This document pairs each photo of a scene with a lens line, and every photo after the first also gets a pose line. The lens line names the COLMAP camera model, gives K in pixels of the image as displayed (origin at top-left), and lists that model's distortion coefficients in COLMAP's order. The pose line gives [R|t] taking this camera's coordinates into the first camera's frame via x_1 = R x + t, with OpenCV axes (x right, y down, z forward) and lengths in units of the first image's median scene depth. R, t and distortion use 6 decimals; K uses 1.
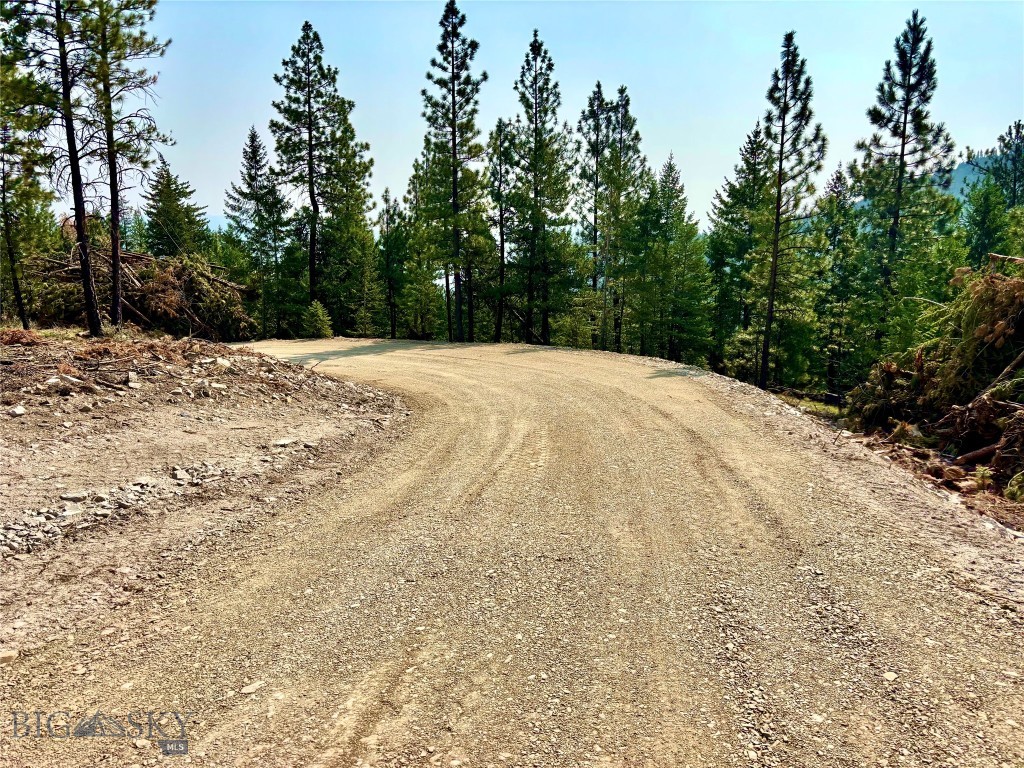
lens RADIAL K [[766.1, 0, 513.2], [0, 766.1, 385.5], [0, 0, 1]] dist [0.059569, -0.075023]
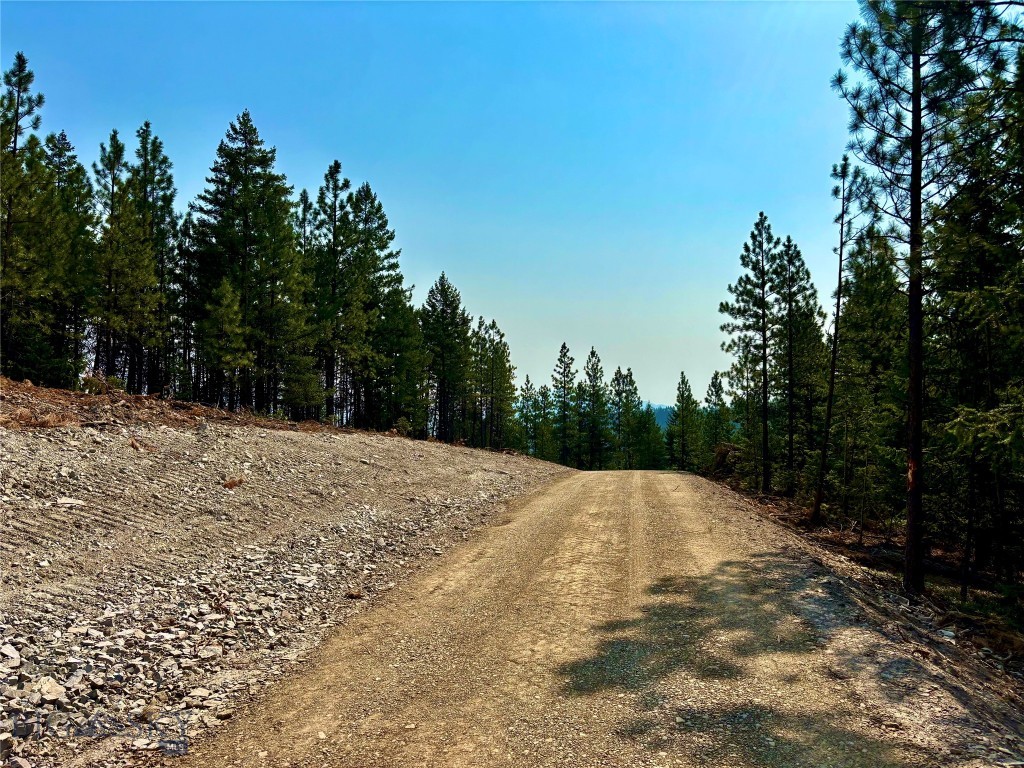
lens RADIAL K [[766.1, 0, 511.1], [0, 766.1, 386.7], [0, 0, 1]] dist [0.059569, -0.075023]
pose [[0.999955, 0.003518, -0.008783, -0.203328], [-0.005364, 0.975497, -0.219949, 0.192988], [0.007794, 0.219986, 0.975472, -1.311241]]
